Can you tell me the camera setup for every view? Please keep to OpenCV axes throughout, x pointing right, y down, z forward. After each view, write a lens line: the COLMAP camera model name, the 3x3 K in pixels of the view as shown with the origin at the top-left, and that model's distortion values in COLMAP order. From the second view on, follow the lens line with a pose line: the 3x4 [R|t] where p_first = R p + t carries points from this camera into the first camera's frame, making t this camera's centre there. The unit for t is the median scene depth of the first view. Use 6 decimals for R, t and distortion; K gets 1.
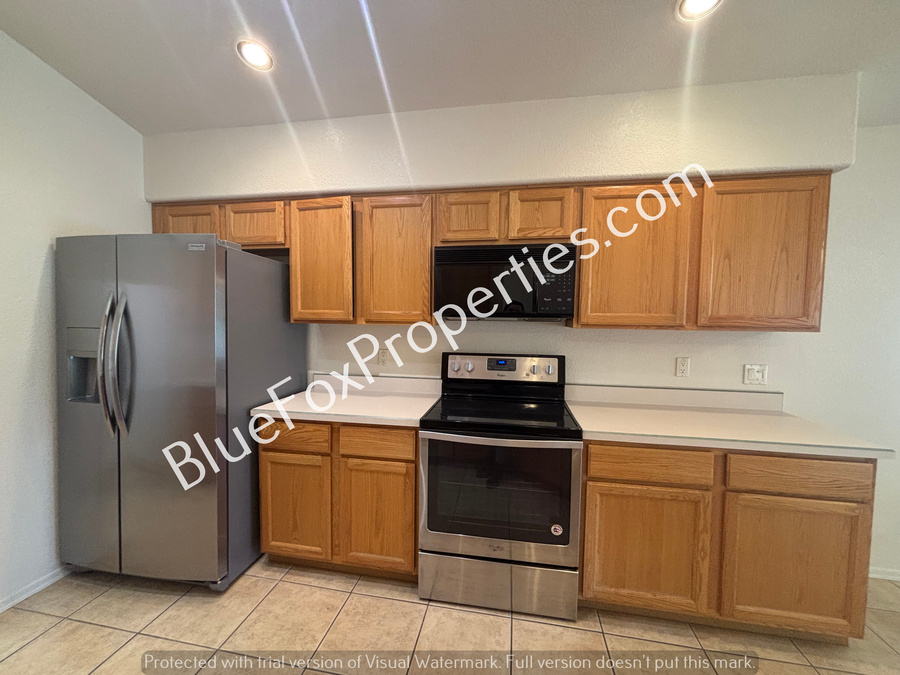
lens RADIAL K [[363.8, 0, 450.4], [0, 363.8, 333.4], [0, 0, 1]] dist [0.003924, 0.000232]
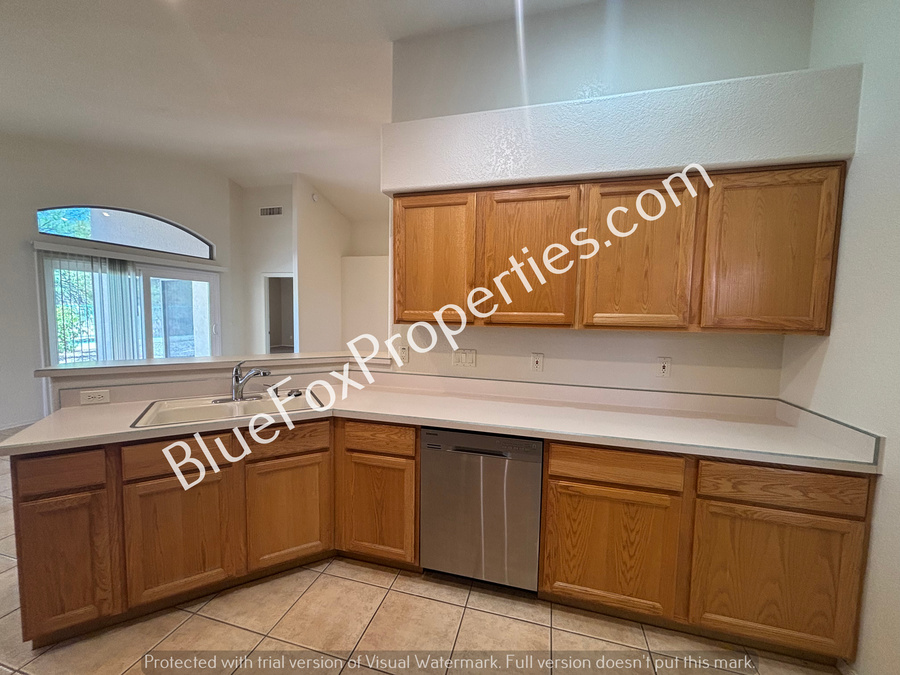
lens RADIAL K [[363.8, 0, 446.2], [0, 363.8, 341.9], [0, 0, 1]] dist [0.003924, 0.000232]
pose [[0.995931, 0.012843, -0.089200, 0.121918], [-0.011062, 0.999730, 0.020428, 0.001875], [0.089438, -0.019358, 0.995804, -0.017889]]
